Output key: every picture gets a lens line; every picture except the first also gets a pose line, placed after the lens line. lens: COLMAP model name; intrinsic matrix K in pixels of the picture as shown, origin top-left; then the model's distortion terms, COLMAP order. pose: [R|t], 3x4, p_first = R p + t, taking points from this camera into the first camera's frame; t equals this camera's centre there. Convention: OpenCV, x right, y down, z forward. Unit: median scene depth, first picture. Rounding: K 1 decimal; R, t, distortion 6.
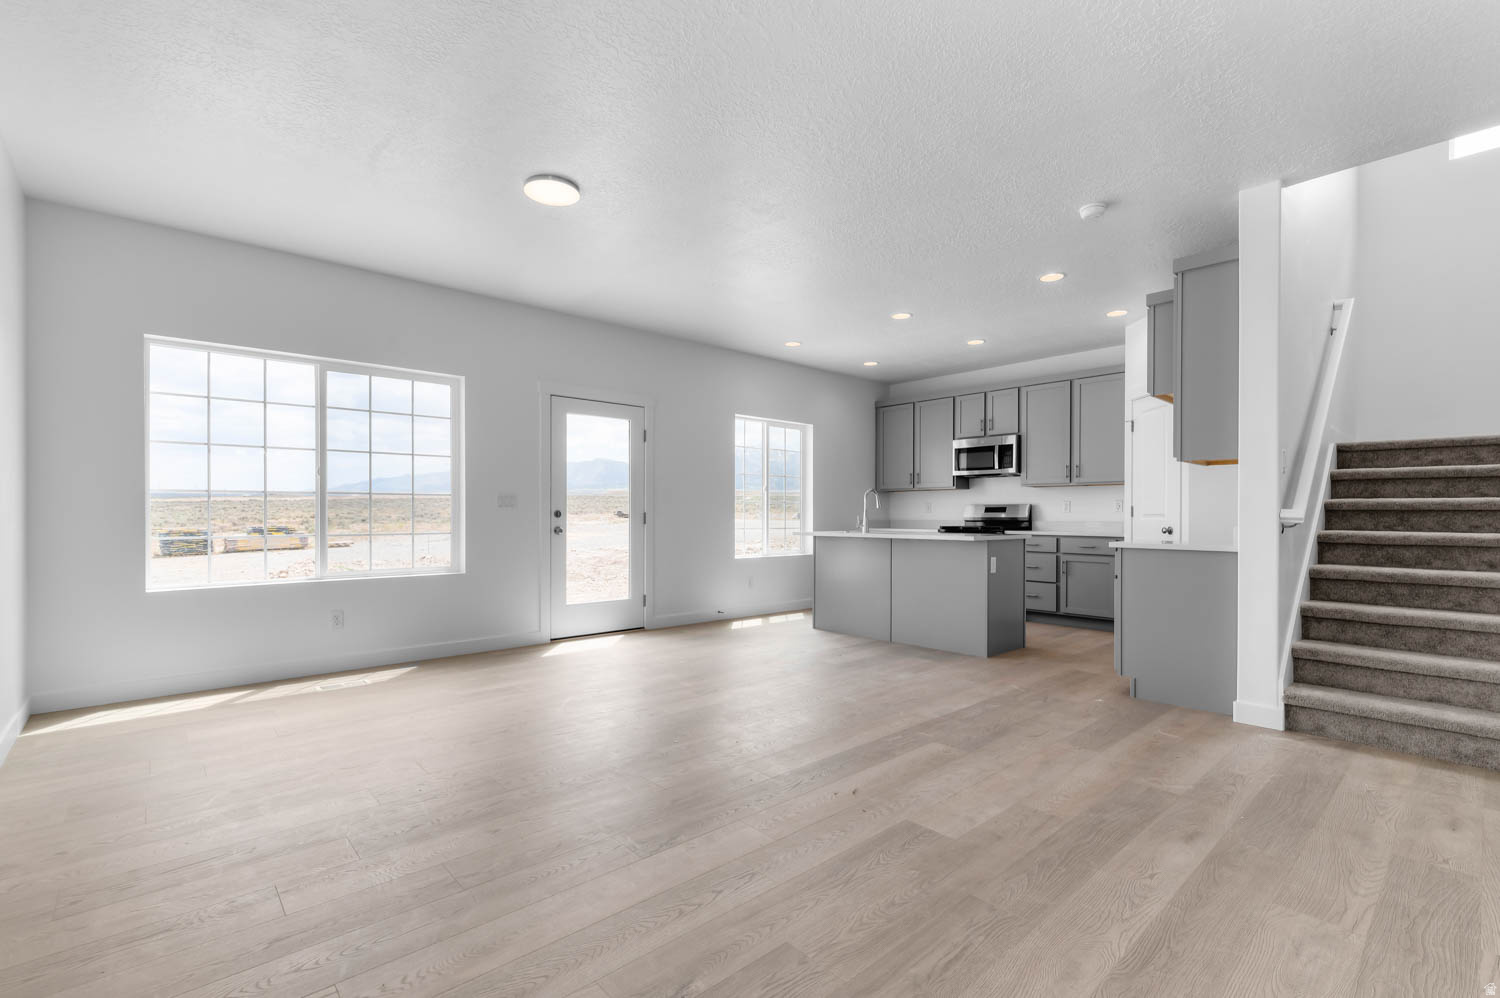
lens RADIAL K [[666.3, 0, 750.0], [0, 666.3, 499.0], [0, 0, 1]] dist [0.003600, 0.000406]
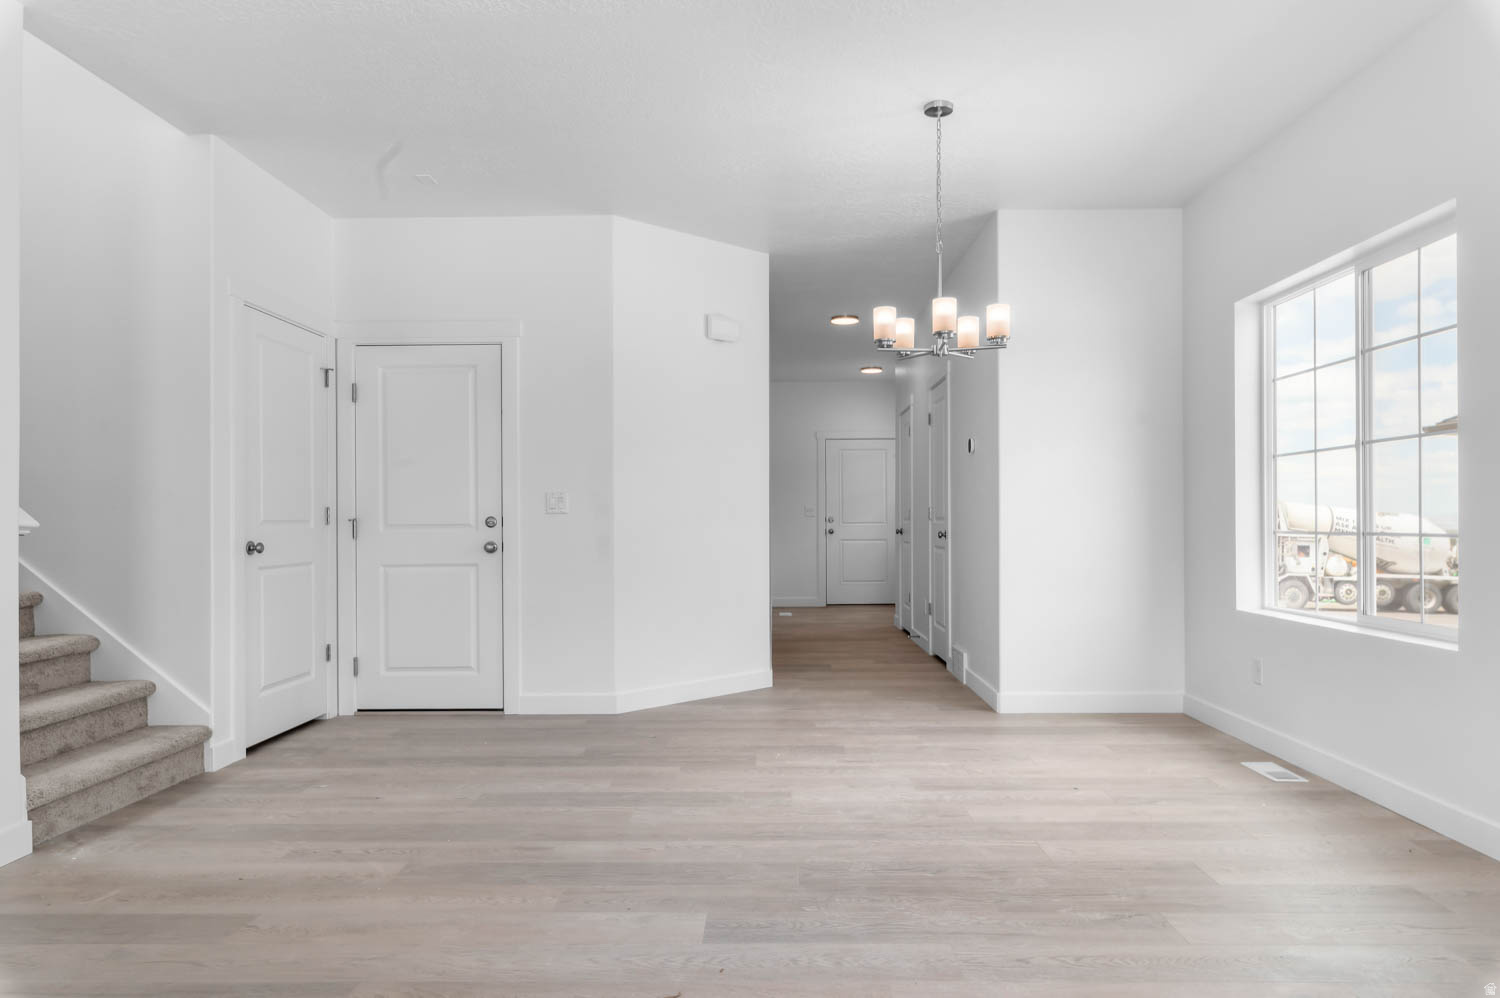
lens RADIAL K [[949.9, 0, 755.2], [0, 949.9, 507.9], [0, 0, 1]] dist [0.002861, 0.000050]
pose [[-0.725544, 0.009700, 0.688107, -0.312873], [-0.011465, 0.999591, -0.026180, 0.022880], [-0.688080, -0.026884, -0.725137, 1.040511]]
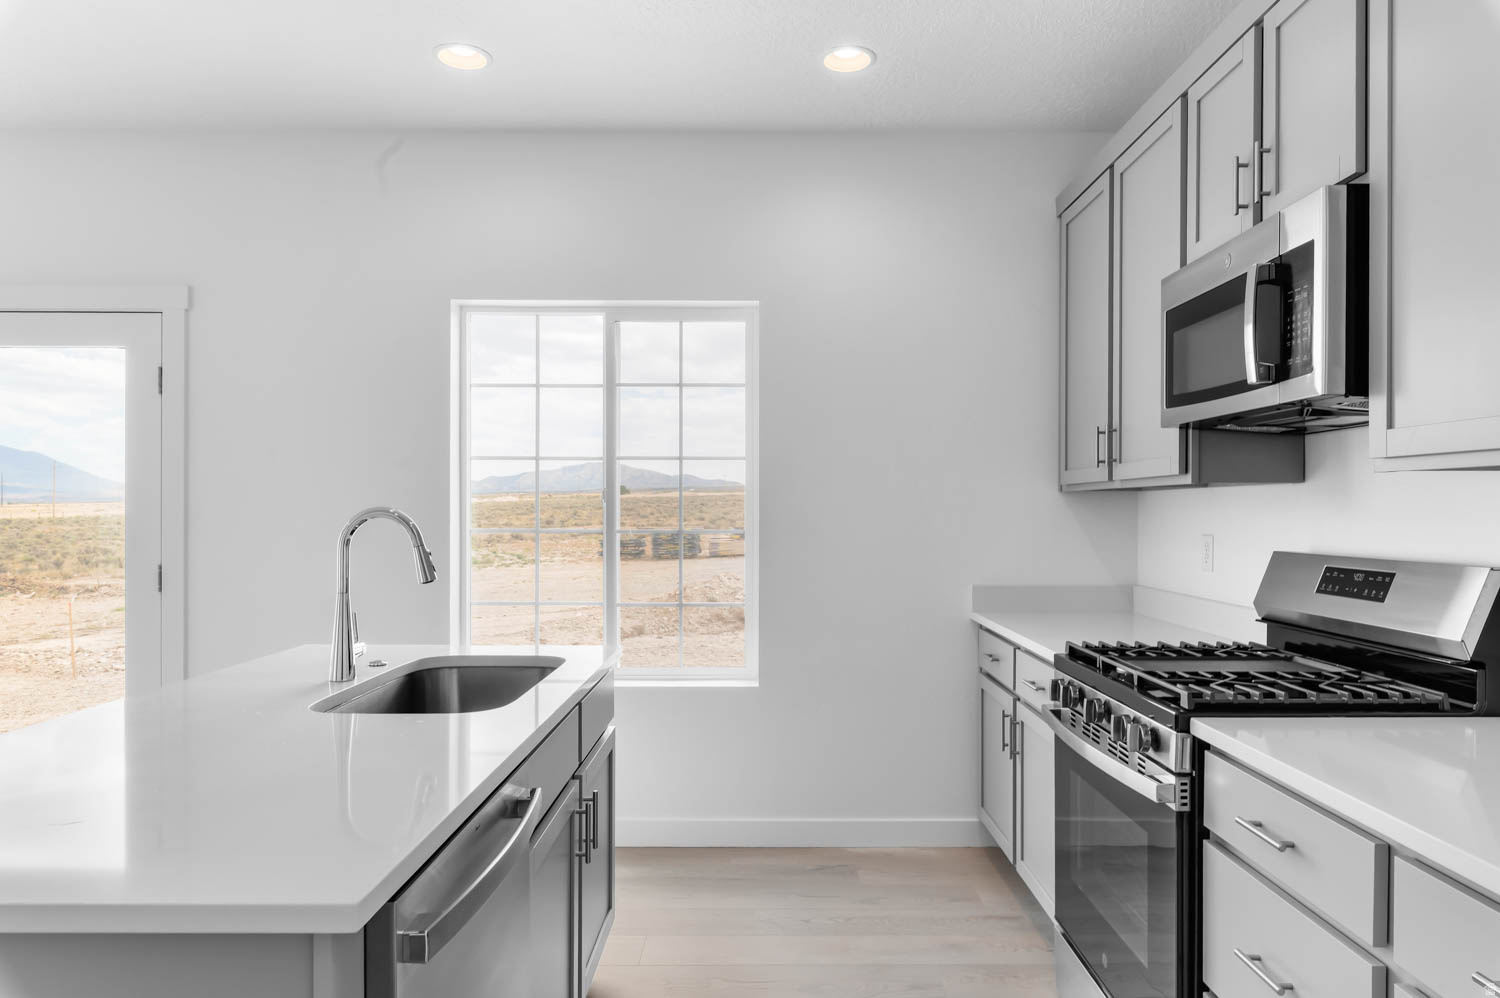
lens RADIAL K [[992.8, 0, 750.0], [0, 992.8, 499.0], [0, 0, 1]] dist [0.002376, 0.000518]
pose [[0.733143, -0.005536, -0.680052, 0.870135], [0.016549, 0.999816, 0.009703, -0.033748], [0.679873, -0.018368, 0.733100, 1.289957]]
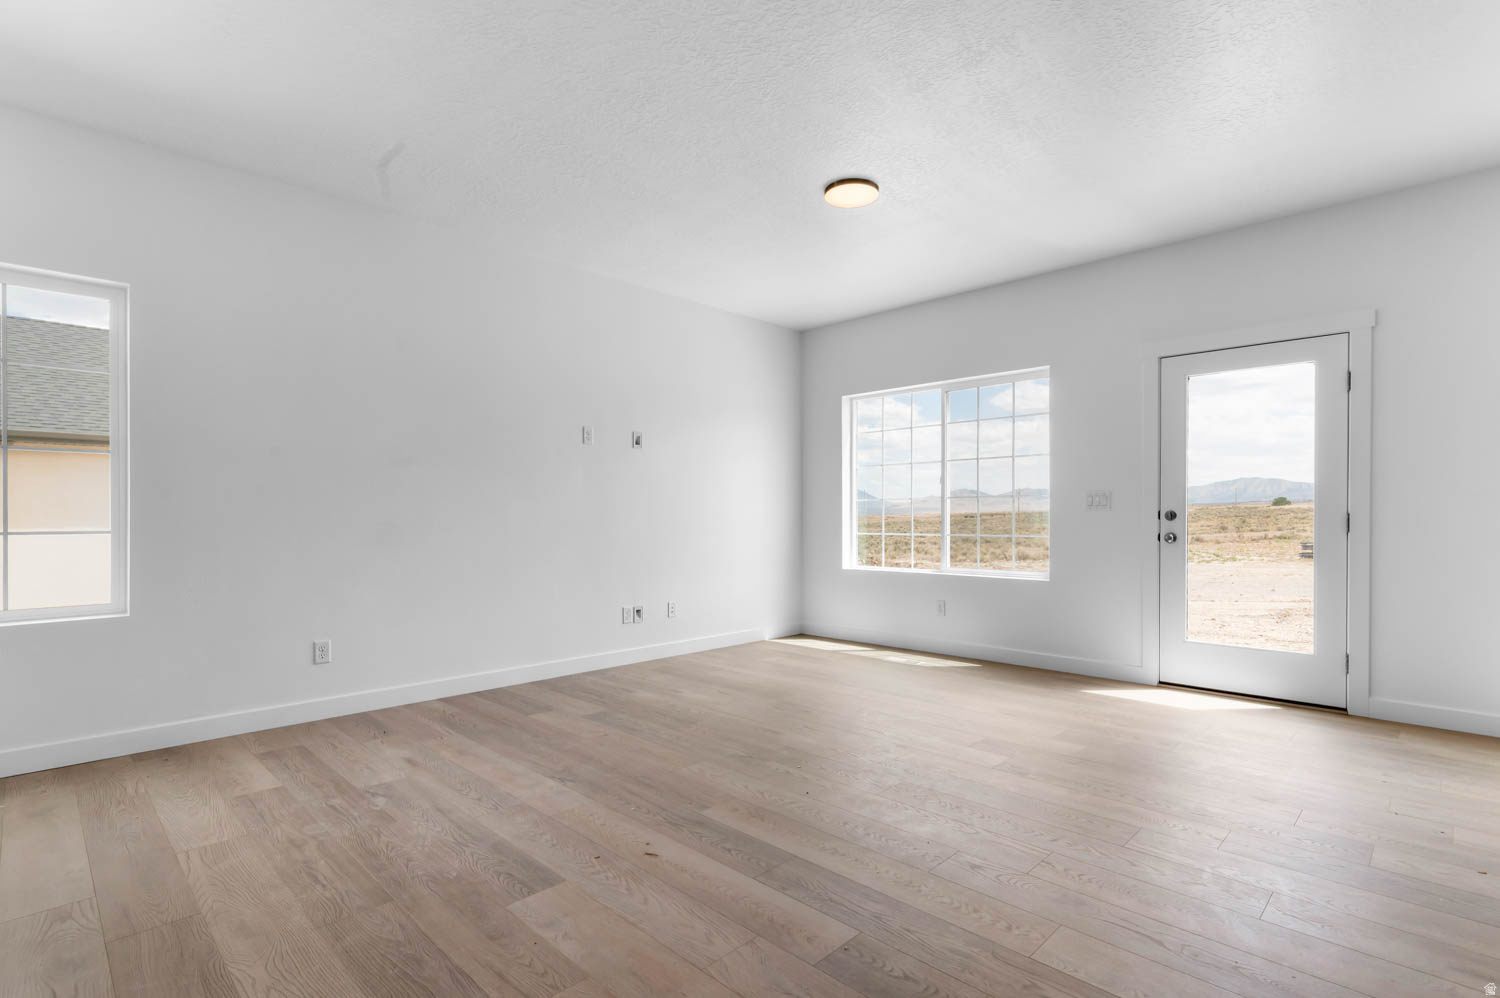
lens RADIAL K [[721.6, 0, 772.2], [0, 721.6, 513.4], [0, 0, 1]] dist [0.000075, -0.000309]
pose [[0.073915, -0.004904, -0.997252, 0.703483], [0.023183, 0.999726, -0.003198, 0.017142], [0.996995, -0.022883, 0.074009, 0.728523]]
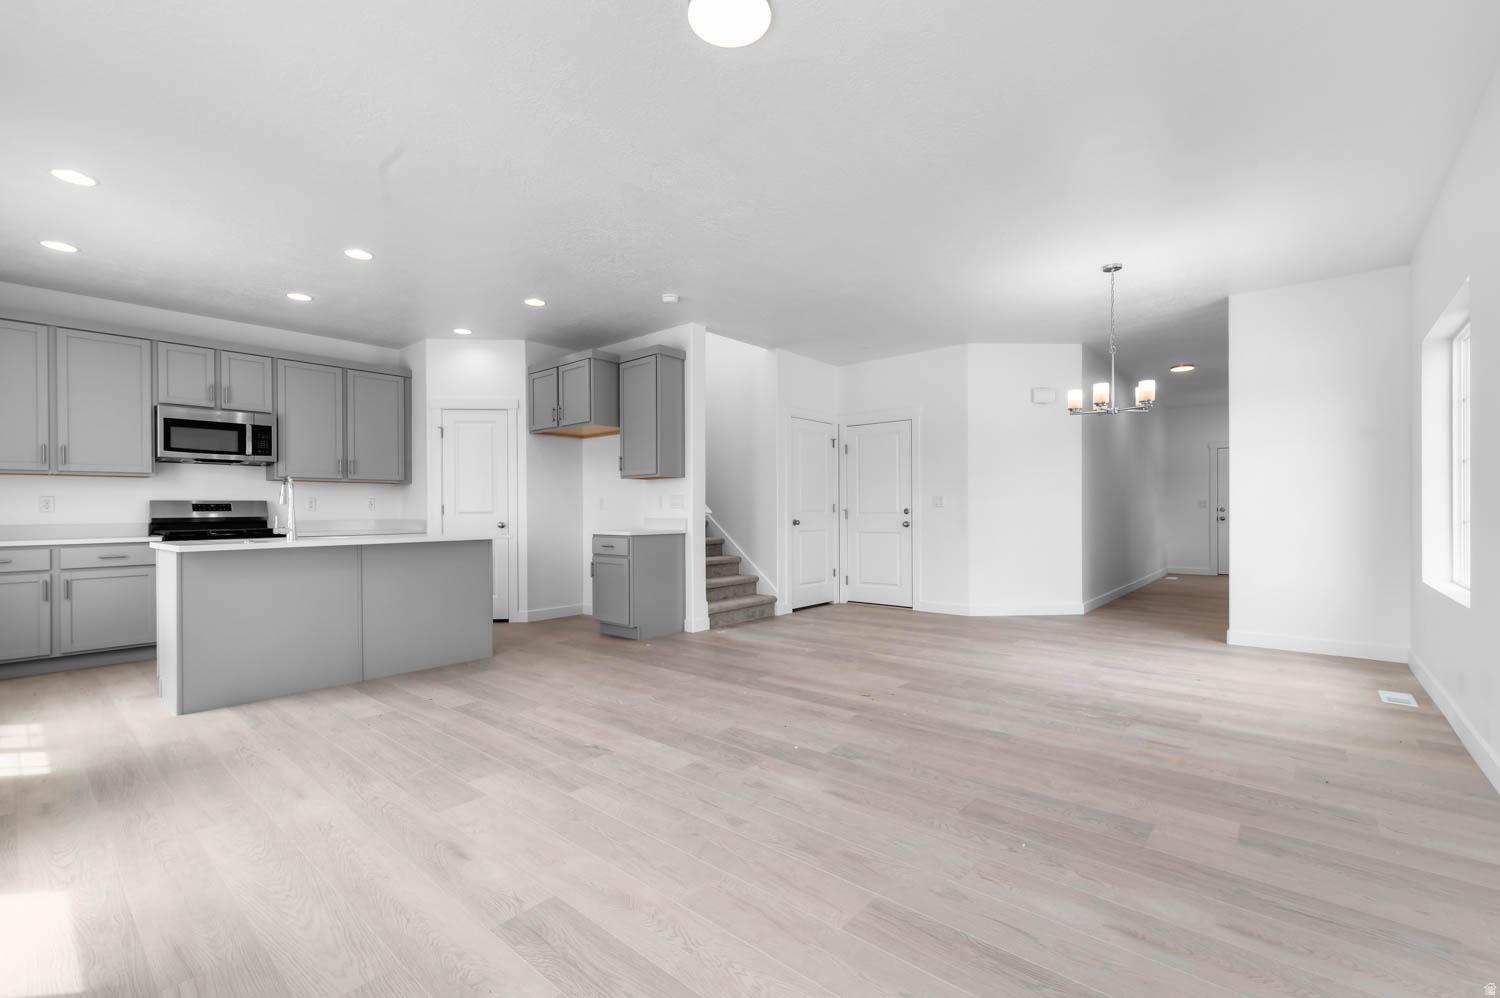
lens RADIAL K [[639.2, 0, 750.0], [0, 639.2, 499.0], [0, 0, 1]] dist [0.019088, 0.000109]
pose [[-0.116836, 0.016422, 0.993015, -0.837773], [-0.017120, 0.999681, -0.018546, 0.018074], [-0.993004, -0.019167, -0.116518, 0.957635]]
